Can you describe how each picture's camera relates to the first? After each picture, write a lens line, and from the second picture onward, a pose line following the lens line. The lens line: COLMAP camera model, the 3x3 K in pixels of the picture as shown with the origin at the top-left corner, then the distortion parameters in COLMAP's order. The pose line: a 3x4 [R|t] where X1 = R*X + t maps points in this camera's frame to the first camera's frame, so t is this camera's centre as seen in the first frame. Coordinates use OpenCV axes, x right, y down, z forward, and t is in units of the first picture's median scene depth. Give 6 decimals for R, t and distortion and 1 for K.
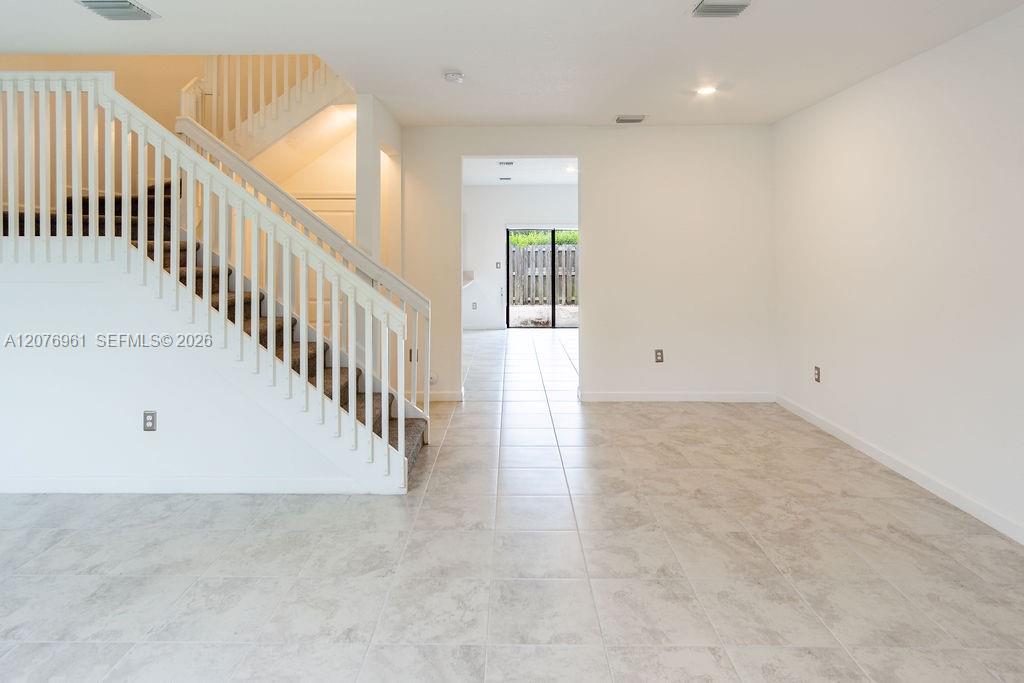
lens RADIAL K [[589.1, 0, 500.6], [0, 589.1, 210.3], [0, 0, 1]] dist [0.002742, 0.000888]
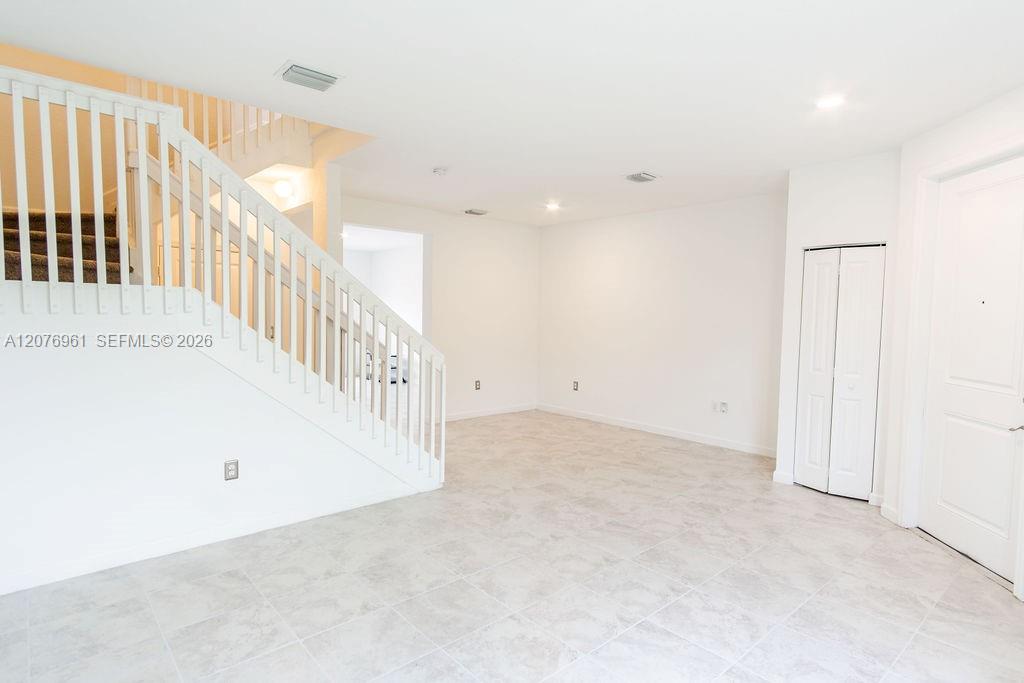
lens RADIAL K [[564.3, 0, 518.0], [0, 564.3, 307.1], [0, 0, 1]] dist [0.004095, 0.000525]
pose [[0.724920, 0.018321, 0.688590, -1.089650], [-0.065836, 0.996913, 0.042786, 0.000749], [-0.685680, -0.076350, 0.723888, -0.033392]]
